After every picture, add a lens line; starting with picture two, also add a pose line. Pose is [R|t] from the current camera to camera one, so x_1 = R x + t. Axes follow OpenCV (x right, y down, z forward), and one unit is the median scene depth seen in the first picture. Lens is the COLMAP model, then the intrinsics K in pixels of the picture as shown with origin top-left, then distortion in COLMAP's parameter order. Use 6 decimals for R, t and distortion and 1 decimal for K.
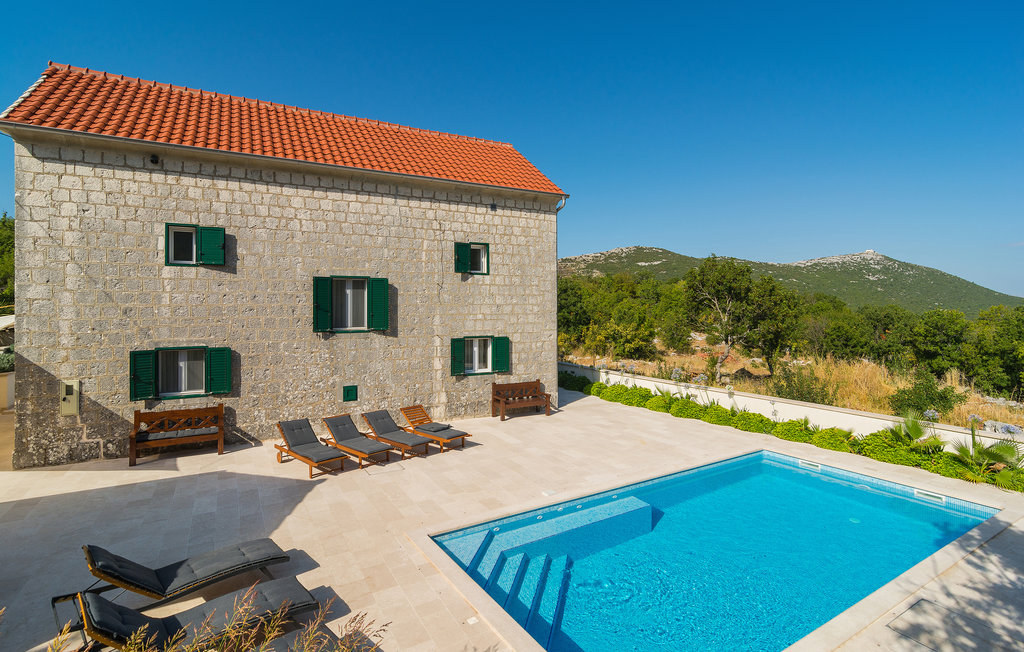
lens RADIAL K [[494.7, 0, 530.3], [0, 494.7, 305.9], [0, 0, 1]] dist [-0.011590, 0.001336]
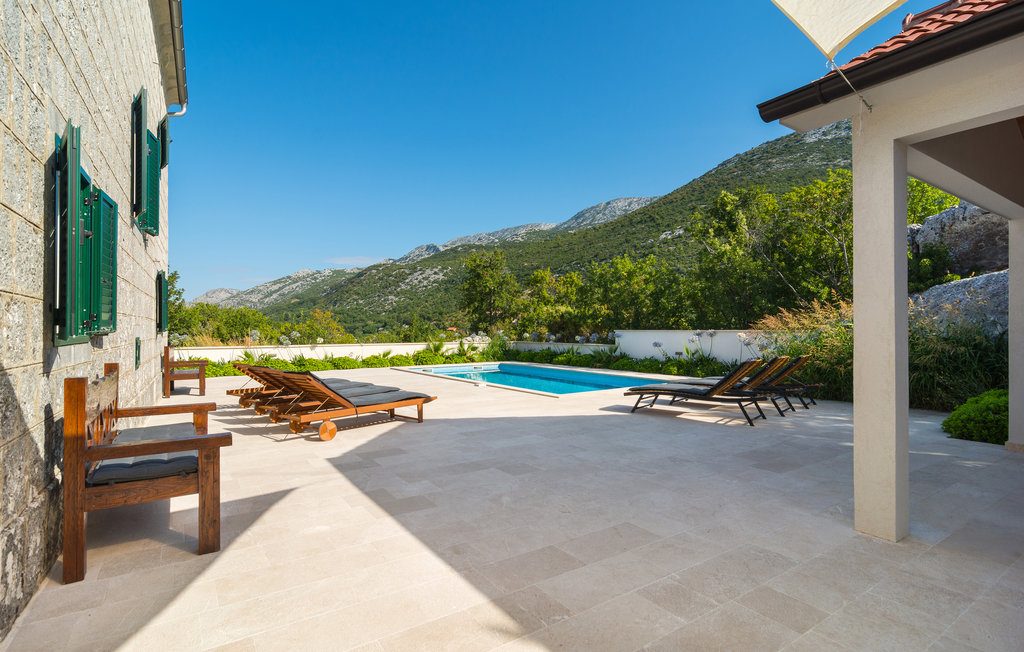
lens RADIAL K [[494.7, 0, 516.3], [0, 494.7, 325.0], [0, 0, 1]] dist [-0.011590, 0.001336]
pose [[-0.049963, 0.007961, 0.998719, -0.928317], [0.008750, 0.999933, -0.007533, 0.171025], [-0.998713, 0.008362, -0.050029, 0.710227]]
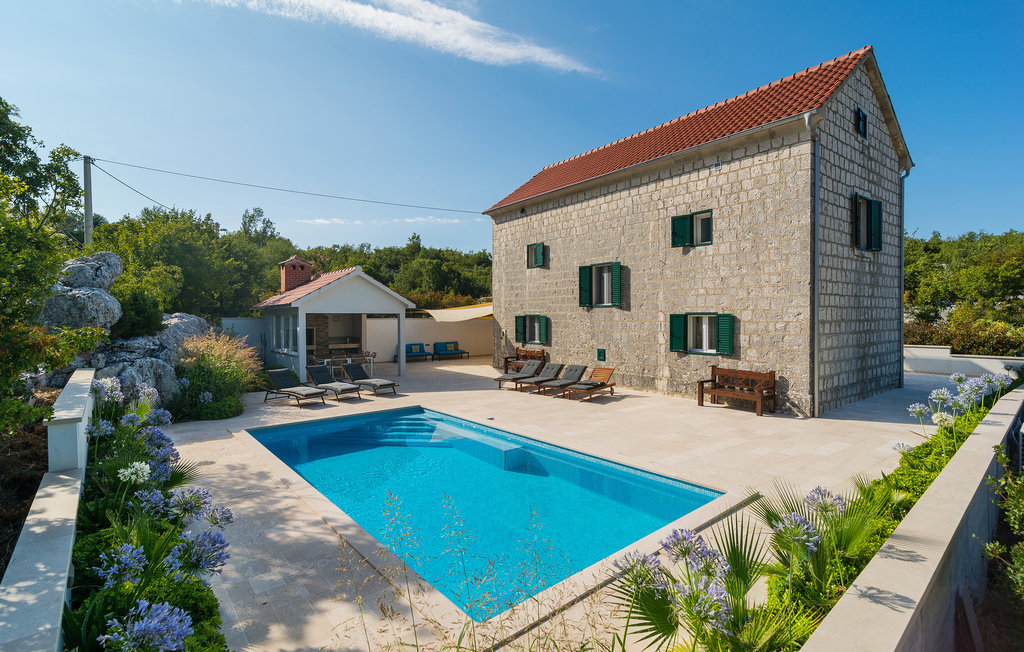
lens RADIAL K [[494.7, 0, 492.5], [0, 494.7, 334.9], [0, 0, 1]] dist [-0.011590, 0.001336]
pose [[0.101988, 0.038809, -0.994028, 0.949472], [0.002052, 0.999228, 0.039223, 0.080565], [0.994784, -0.006040, 0.101830, 0.636519]]
